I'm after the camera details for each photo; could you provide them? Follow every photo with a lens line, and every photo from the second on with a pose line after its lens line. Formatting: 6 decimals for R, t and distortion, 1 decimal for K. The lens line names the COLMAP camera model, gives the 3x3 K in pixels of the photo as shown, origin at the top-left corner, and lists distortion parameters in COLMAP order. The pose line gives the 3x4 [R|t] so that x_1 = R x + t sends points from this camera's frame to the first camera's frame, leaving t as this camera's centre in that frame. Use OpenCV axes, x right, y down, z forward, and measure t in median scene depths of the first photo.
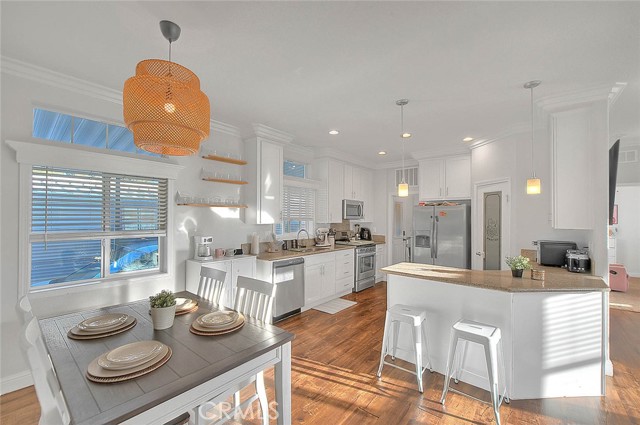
lens RADIAL K [[267.3, 0, 318.2], [0, 267.3, 212.6], [0, 0, 1]] dist [-0.000184, -0.000186]
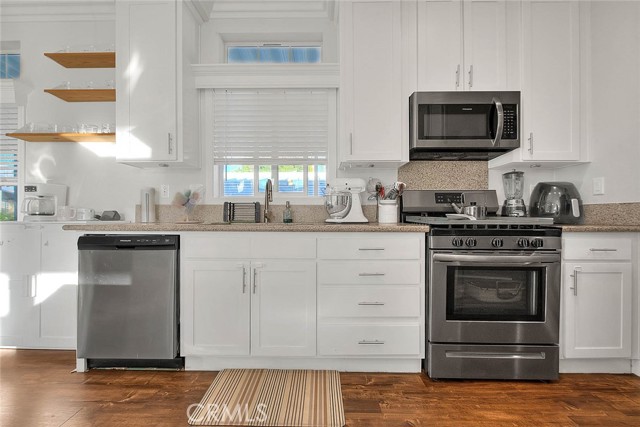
lens RADIAL K [[267.3, 0, 318.2], [0, 267.3, 213.6], [0, 0, 1]] dist [-0.000184, -0.000186]
pose [[0.628716, -0.011249, -0.777553, 0.398989], [0.017707, 0.999843, -0.000148, 0.145296], [0.777433, -0.013675, 0.628817, 0.946324]]
